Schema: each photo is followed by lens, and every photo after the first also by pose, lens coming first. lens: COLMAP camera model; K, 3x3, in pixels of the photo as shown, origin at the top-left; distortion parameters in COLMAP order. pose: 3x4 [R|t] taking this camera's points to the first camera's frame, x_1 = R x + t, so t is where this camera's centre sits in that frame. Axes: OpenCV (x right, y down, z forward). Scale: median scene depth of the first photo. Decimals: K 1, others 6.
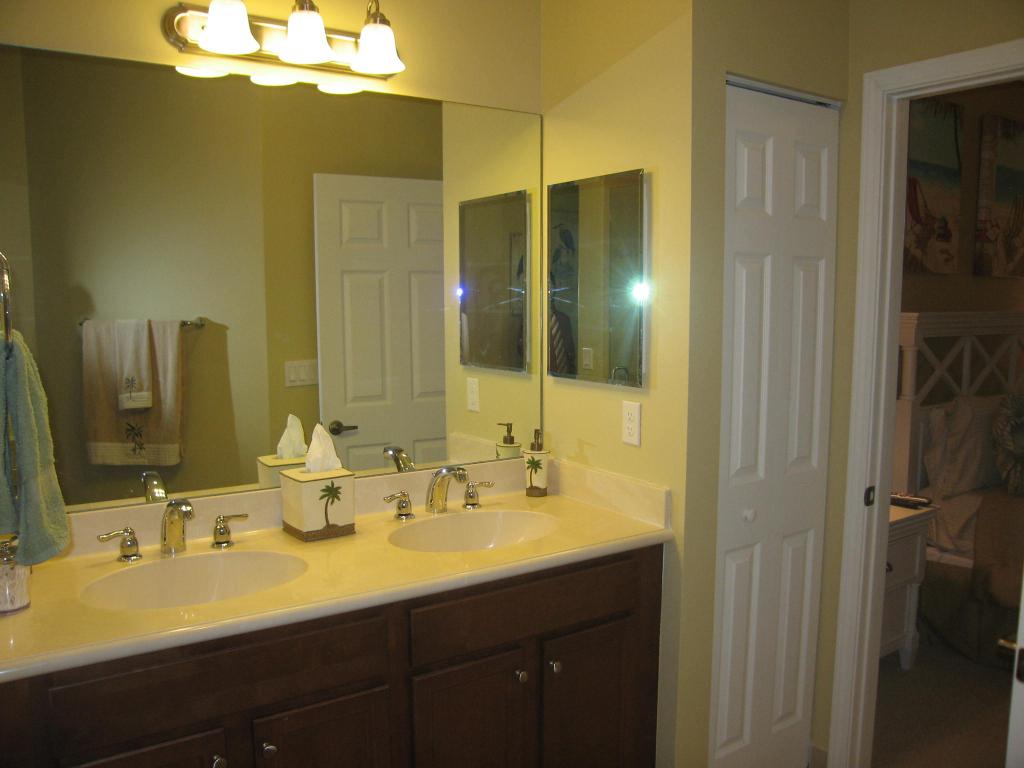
lens RADIAL K [[843.8, 0, 511.5], [0, 843.8, 389.1], [0, 0, 1]] dist [-0.132342, 0.094065]
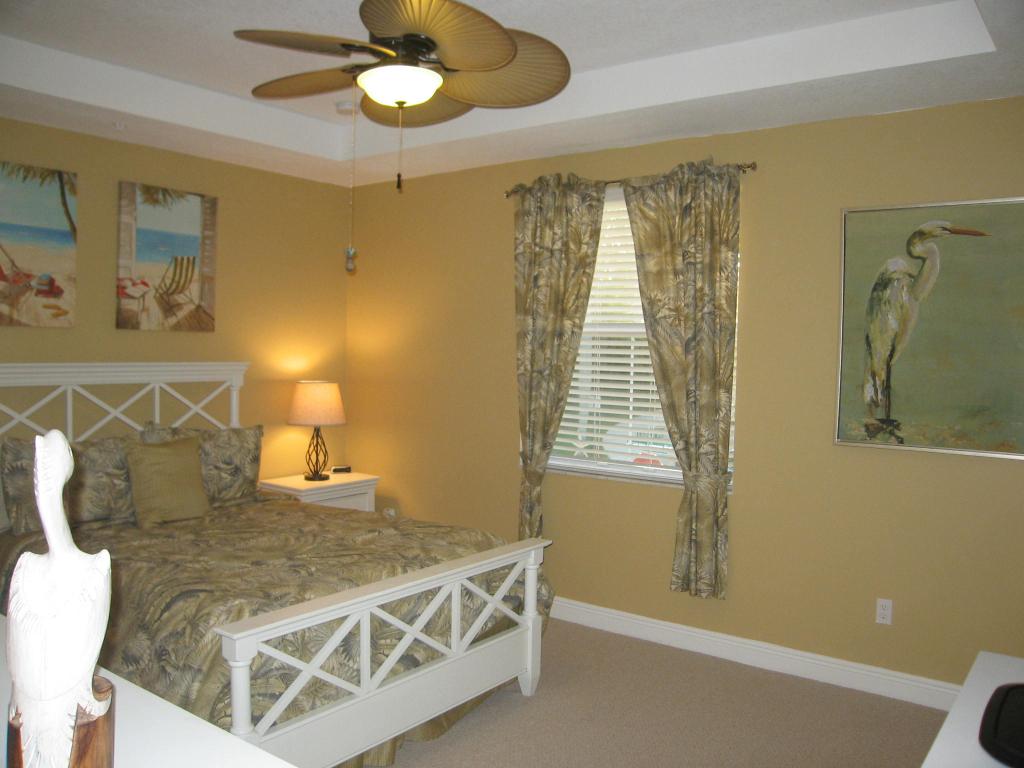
lens RADIAL K [[843.8, 0, 512.2], [0, 843.8, 384.5], [0, 0, 1]] dist [-0.132342, 0.094065]
pose [[0.943776, 0.008634, 0.330472, 0.110455], [0.009644, 0.998514, -0.053631, -0.000564], [-0.330444, 0.053803, 0.942291, -0.029552]]
